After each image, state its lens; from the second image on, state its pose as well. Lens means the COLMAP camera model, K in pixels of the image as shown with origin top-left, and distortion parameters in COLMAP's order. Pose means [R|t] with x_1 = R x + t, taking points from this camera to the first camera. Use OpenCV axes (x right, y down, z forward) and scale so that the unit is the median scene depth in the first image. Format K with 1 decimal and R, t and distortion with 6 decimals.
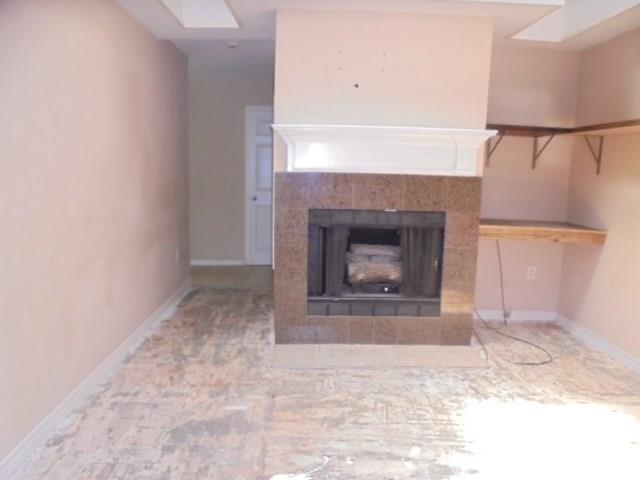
lens RADIAL K [[512.1, 0, 320.0], [0, 512.1, 240.0], [0, 0, 1]] dist [-0.001769, -0.001134]
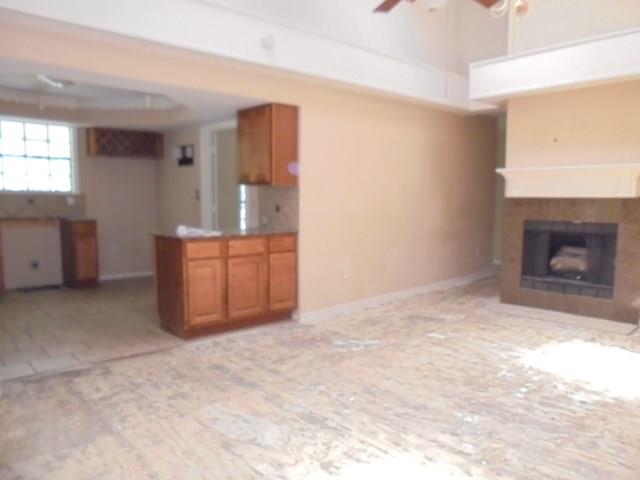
lens RADIAL K [[512.1, 0, 320.0], [0, 512.1, 240.0], [0, 0, 1]] dist [-0.001769, -0.001134]
pose [[0.640634, 0.038826, -0.766864, 0.794831], [-0.098107, 0.994674, -0.031597, 0.112871], [0.761553, 0.095477, 0.641031, -0.506136]]
